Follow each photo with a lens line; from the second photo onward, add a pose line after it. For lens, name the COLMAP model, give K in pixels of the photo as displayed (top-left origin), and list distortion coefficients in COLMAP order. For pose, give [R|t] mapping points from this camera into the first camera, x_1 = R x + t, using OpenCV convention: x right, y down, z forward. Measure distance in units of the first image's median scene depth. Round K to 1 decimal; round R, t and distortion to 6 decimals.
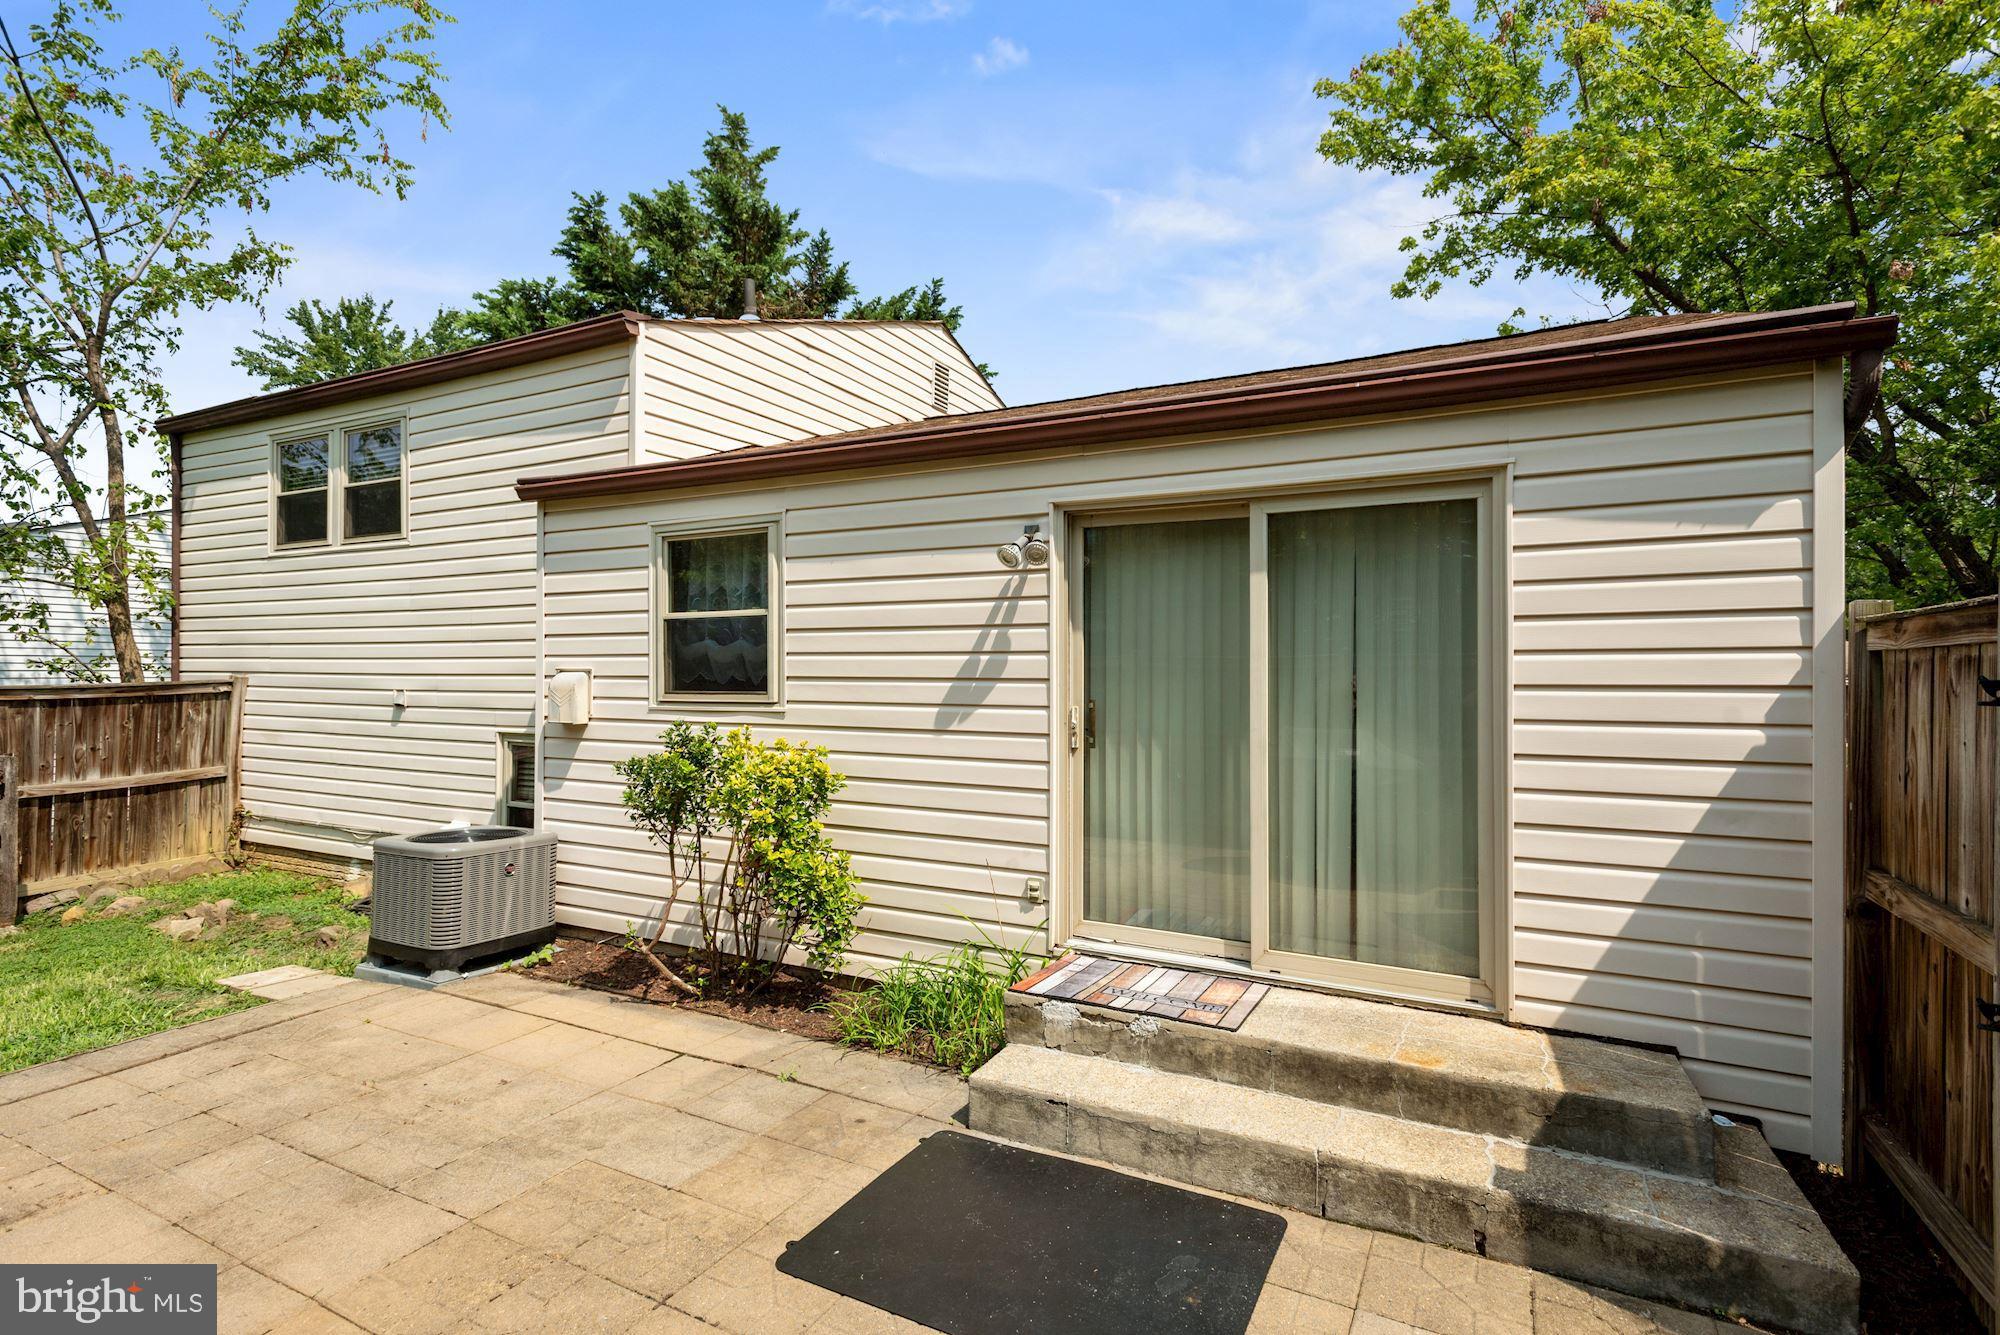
lens RADIAL K [[947.2, 0, 1000.0], [0, 947.2, 667.5], [0, 0, 1]] dist [0.015350, -0.000169]
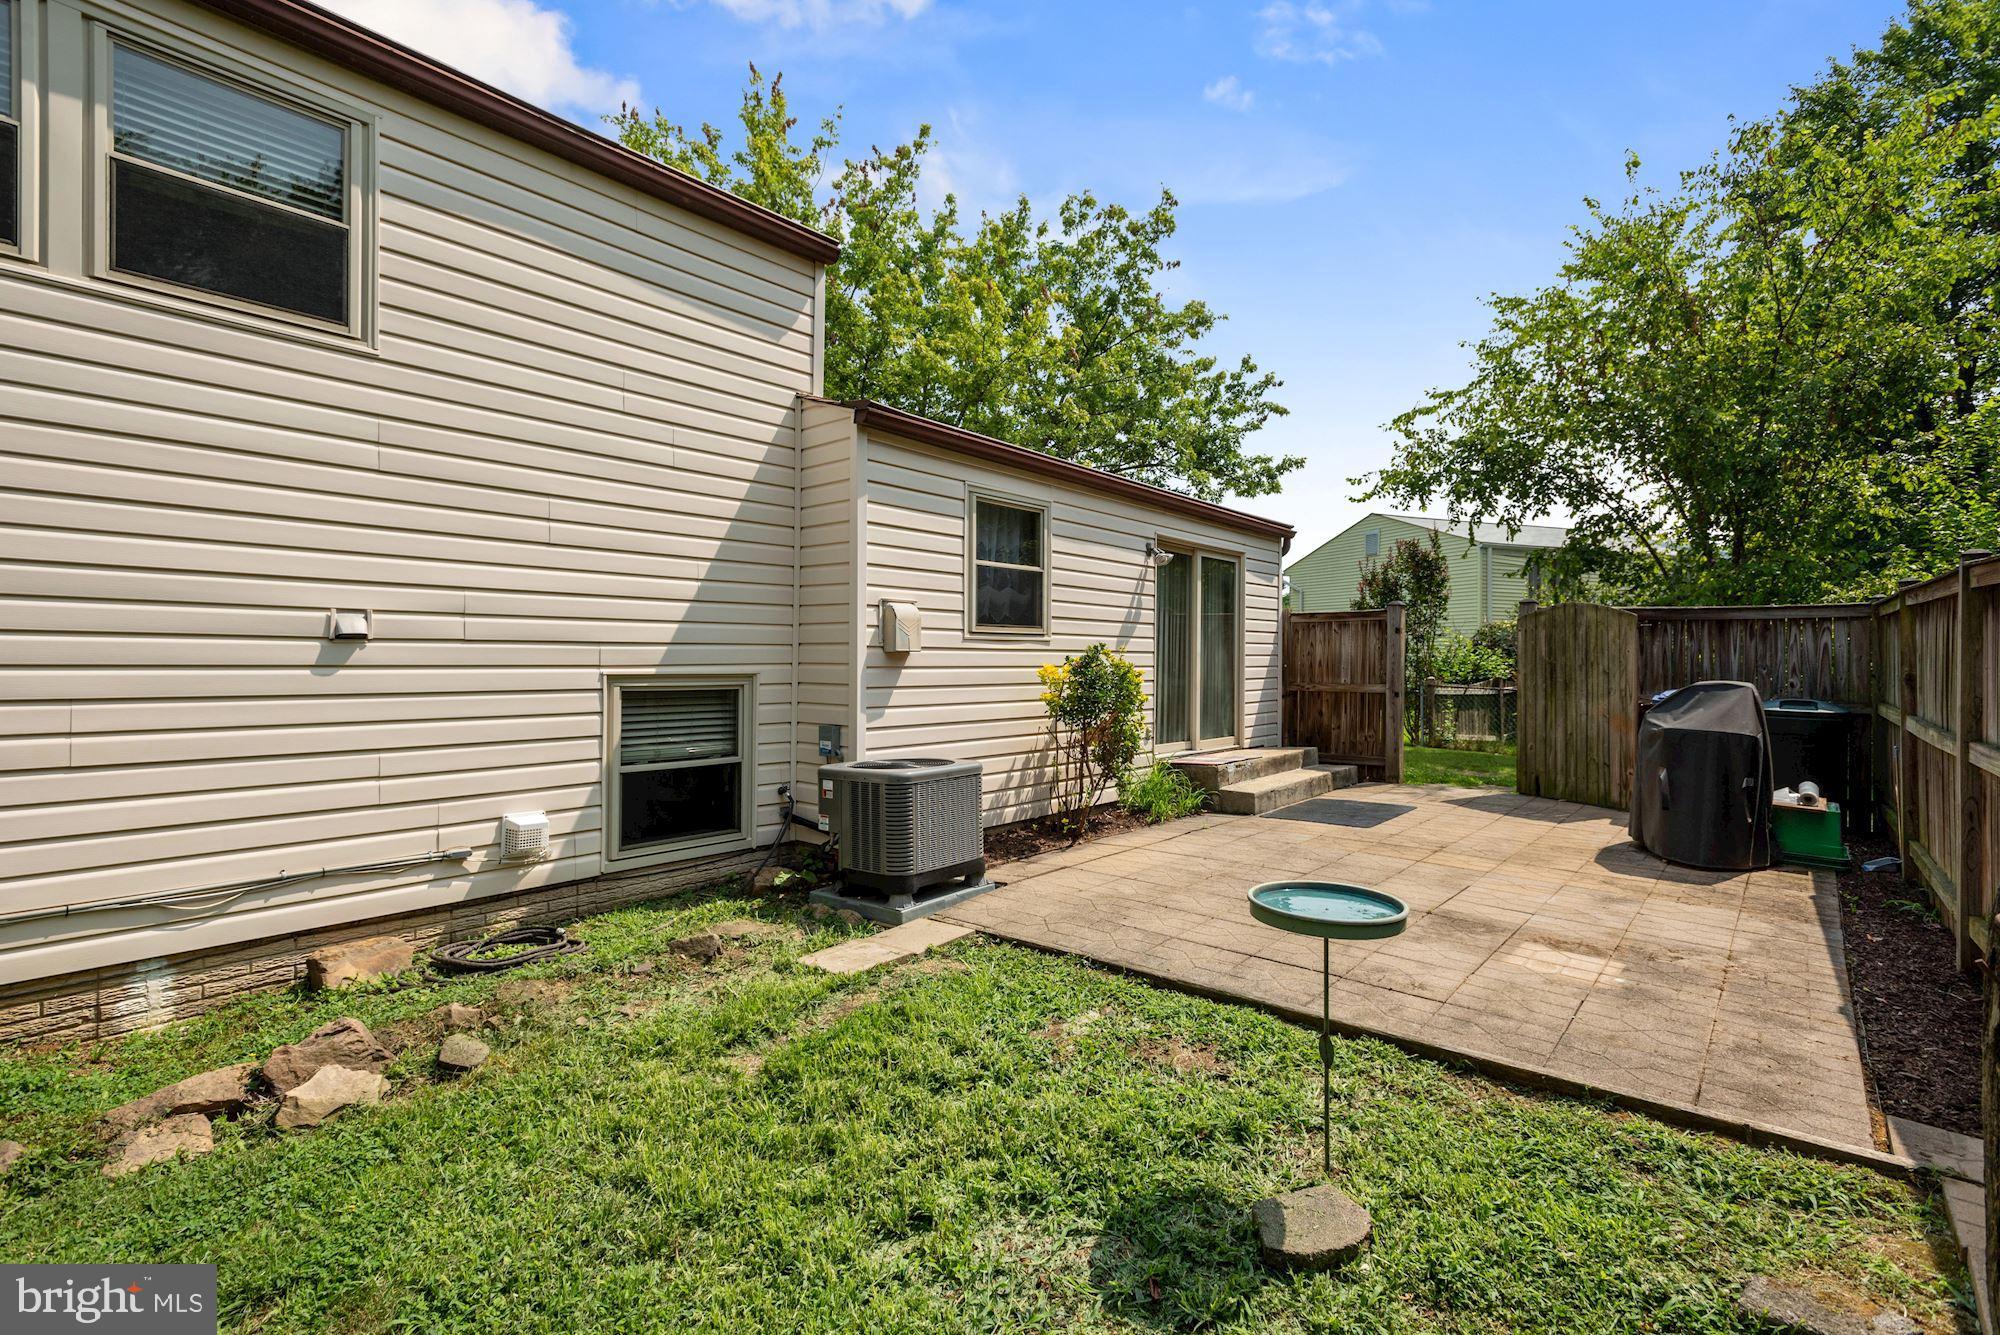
lens RADIAL K [[947.2, 0, 1000.0], [0, 947.2, 667.5], [0, 0, 1]] dist [0.015350, -0.000169]
pose [[0.210036, -0.007982, 0.977661, -1.509704], [-0.007994, 0.999919, 0.009882, 0.067457], [-0.977661, -0.009891, 0.209956, 0.705058]]
